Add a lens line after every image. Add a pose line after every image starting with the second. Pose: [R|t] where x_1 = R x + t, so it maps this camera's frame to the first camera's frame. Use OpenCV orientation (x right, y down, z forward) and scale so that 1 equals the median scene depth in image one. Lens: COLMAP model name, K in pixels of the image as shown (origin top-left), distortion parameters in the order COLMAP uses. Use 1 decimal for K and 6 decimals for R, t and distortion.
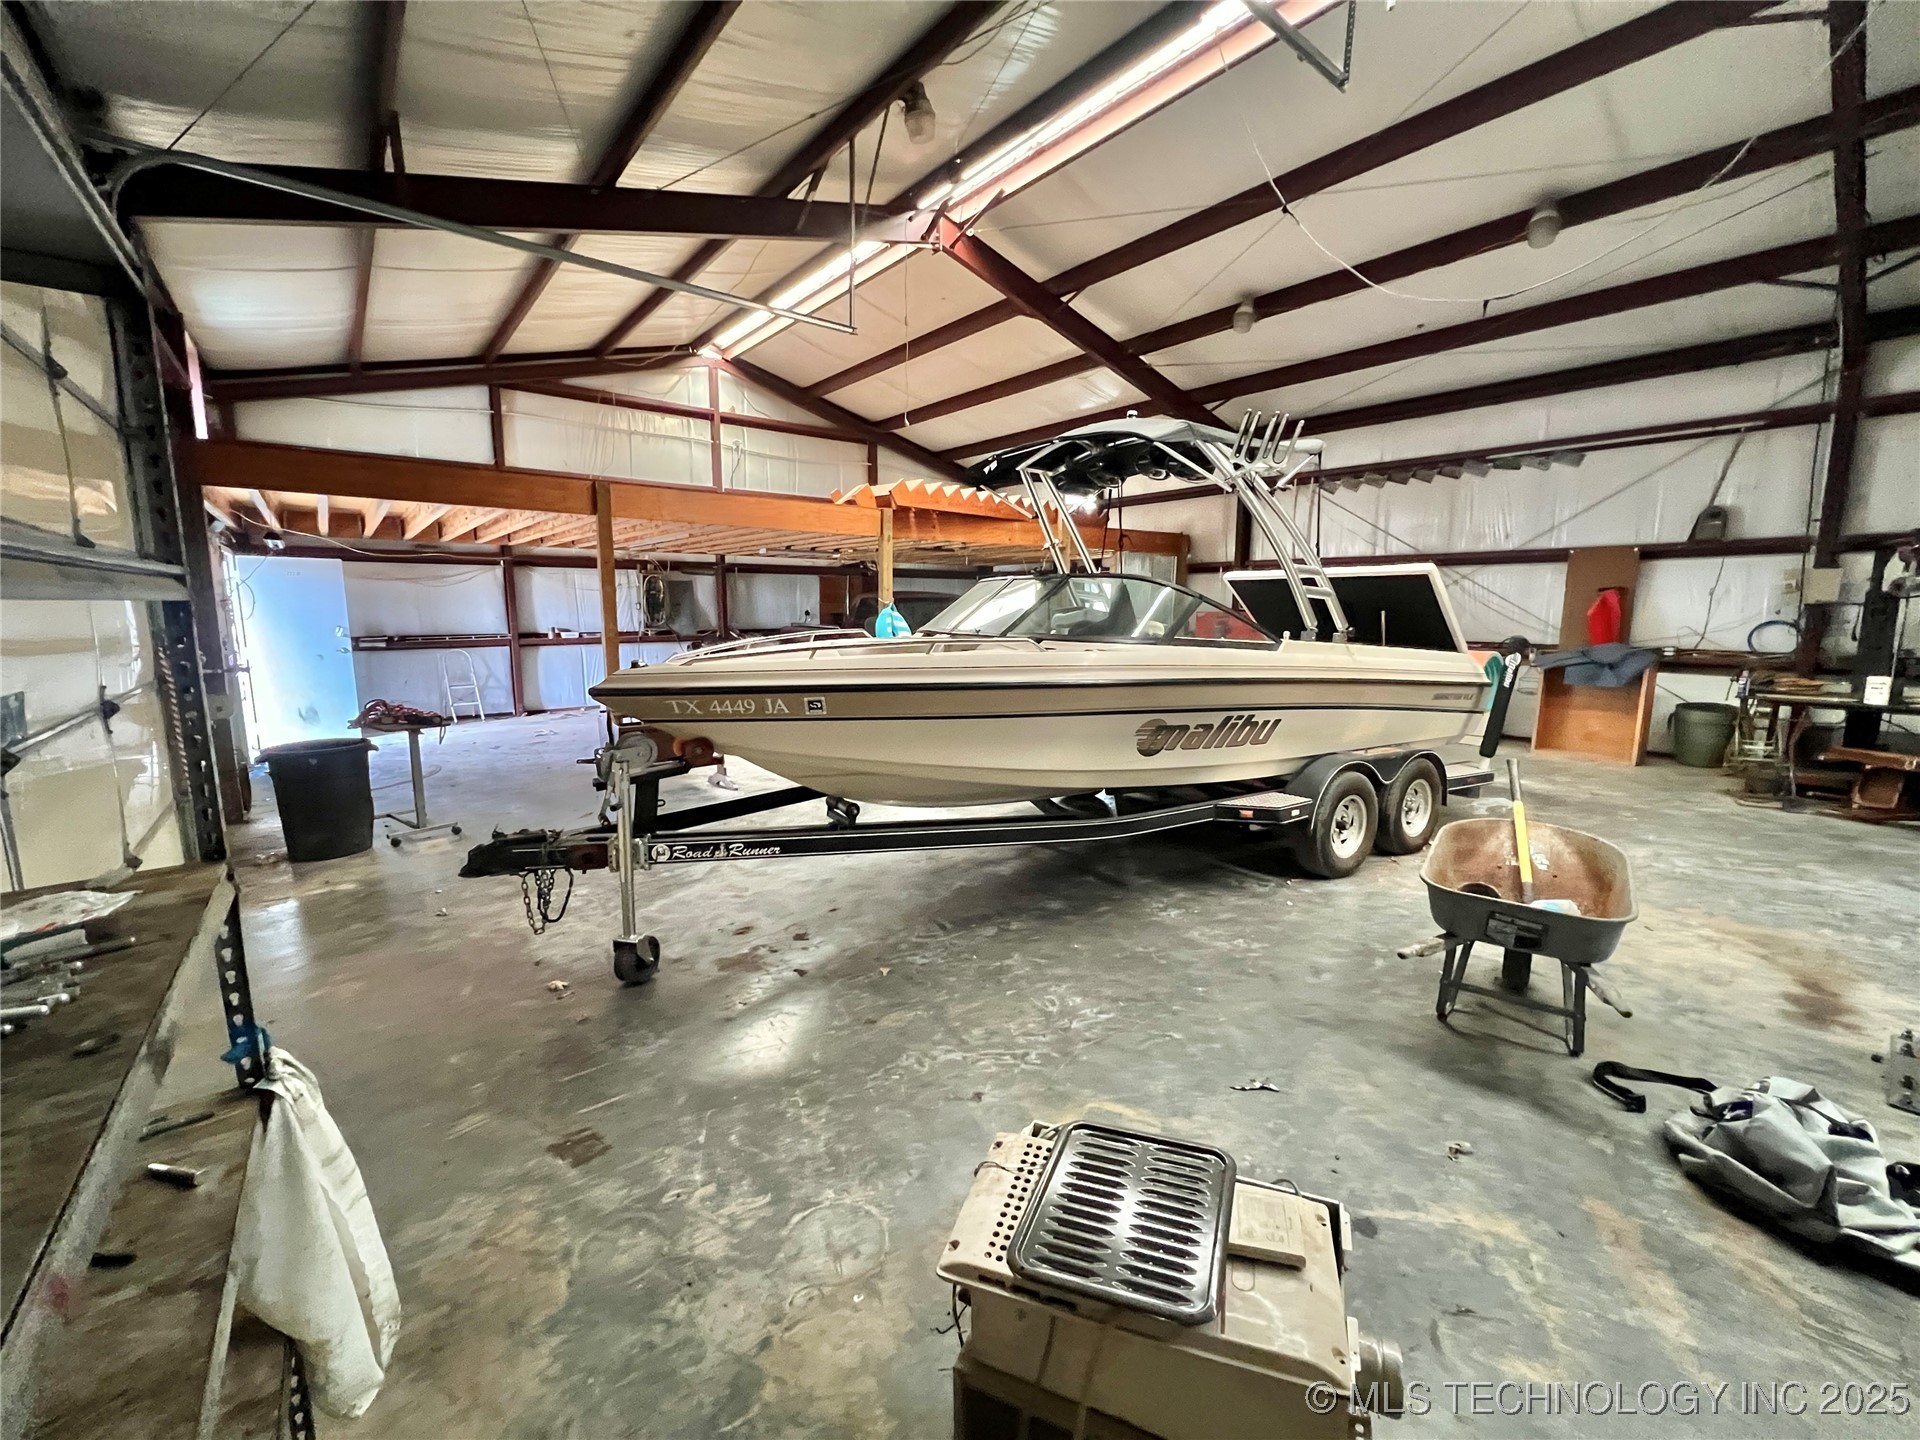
lens RADIAL K [[768.3, 0, 956.0], [0, 768.3, 716.6], [0, 0, 1]] dist [-0.001114, 0.000109]
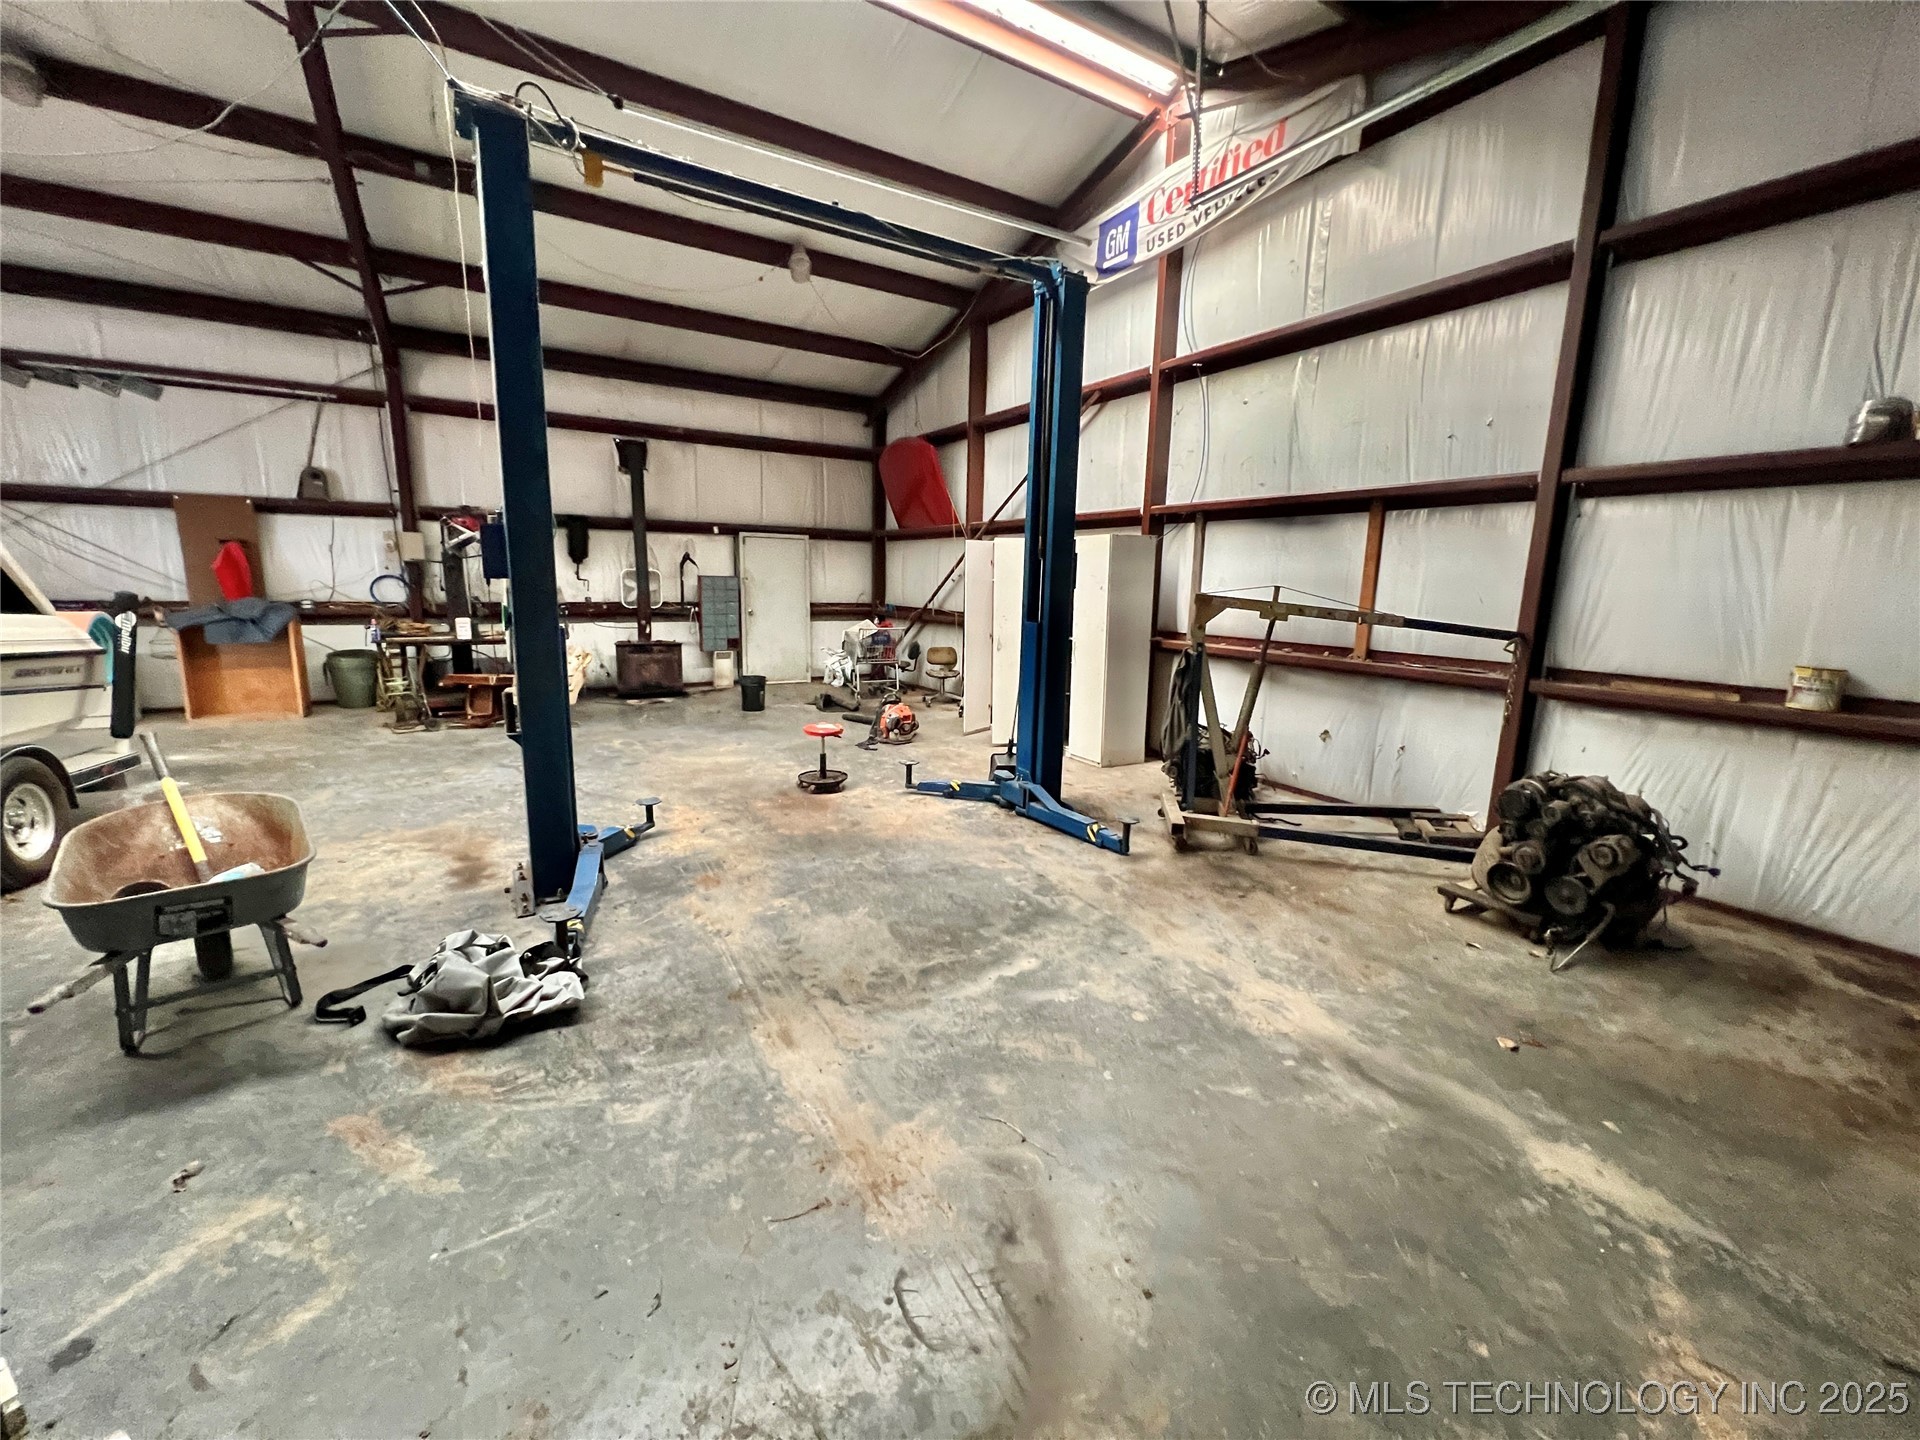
lens RADIAL K [[766.0, 0, 957.5], [0, 766.0, 717.0], [0, 0, 1]] dist [-0.001542, 0.000081]
pose [[0.133553, -0.177632, 0.974993, 0.002565], [0.120361, 0.979431, 0.161953, 0.003327], [-0.983706, 0.095722, 0.152186, -0.016705]]
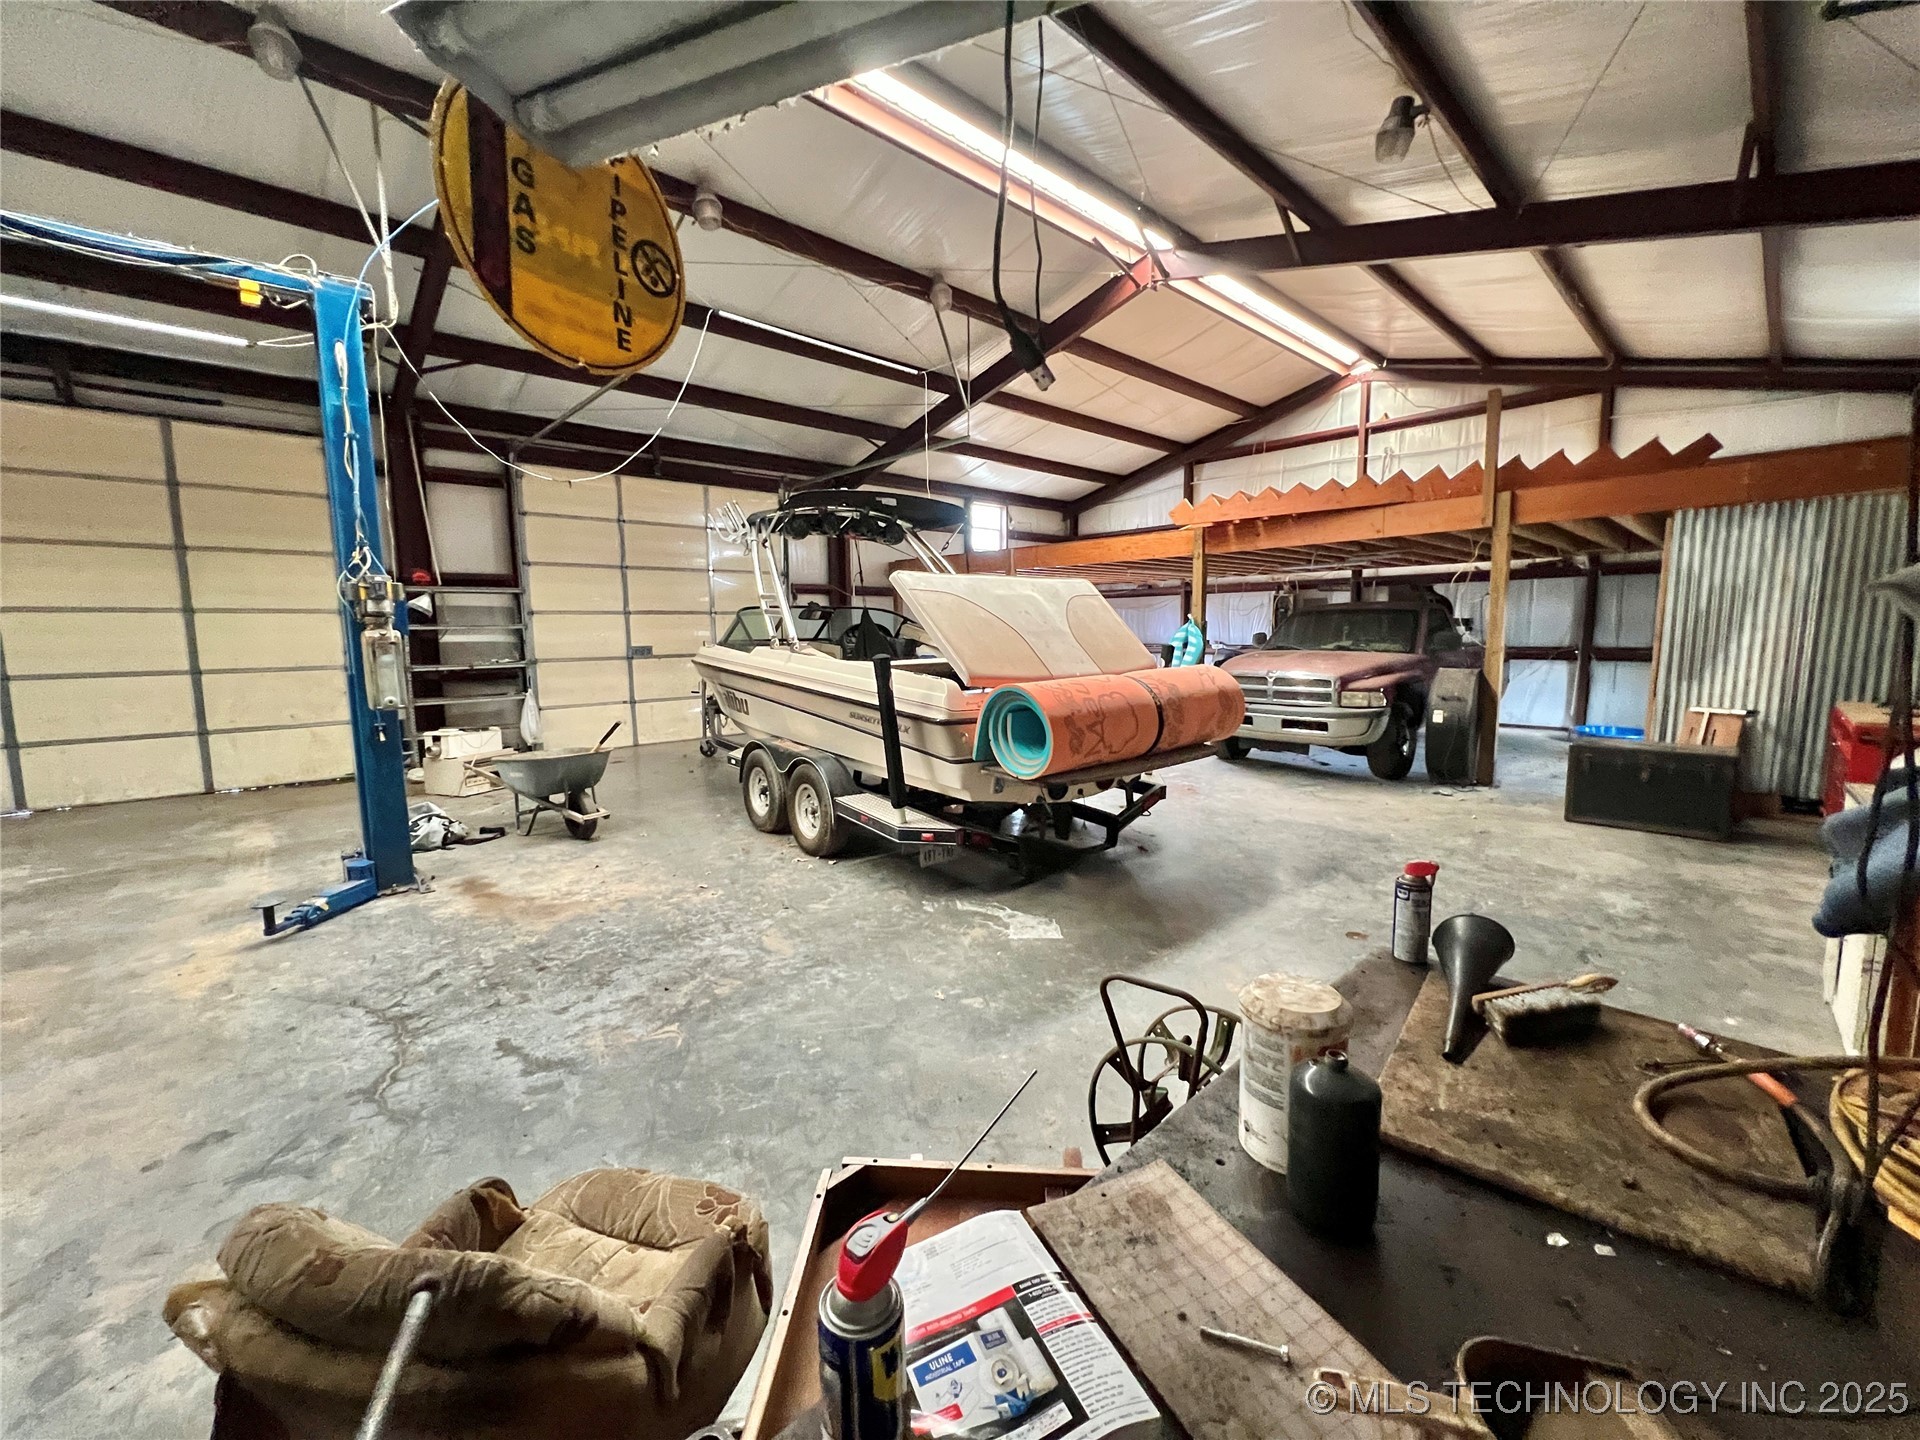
lens RADIAL K [[769.0, 0, 956.0], [0, 769.0, 717.2], [0, 0, 1]] dist [-0.000445, -0.000286]
pose [[0.065625, 0.110121, -0.991749, 1.040617], [-0.131399, 0.986191, 0.100809, -0.089771], [0.989155, 0.123699, 0.079188, 0.696332]]
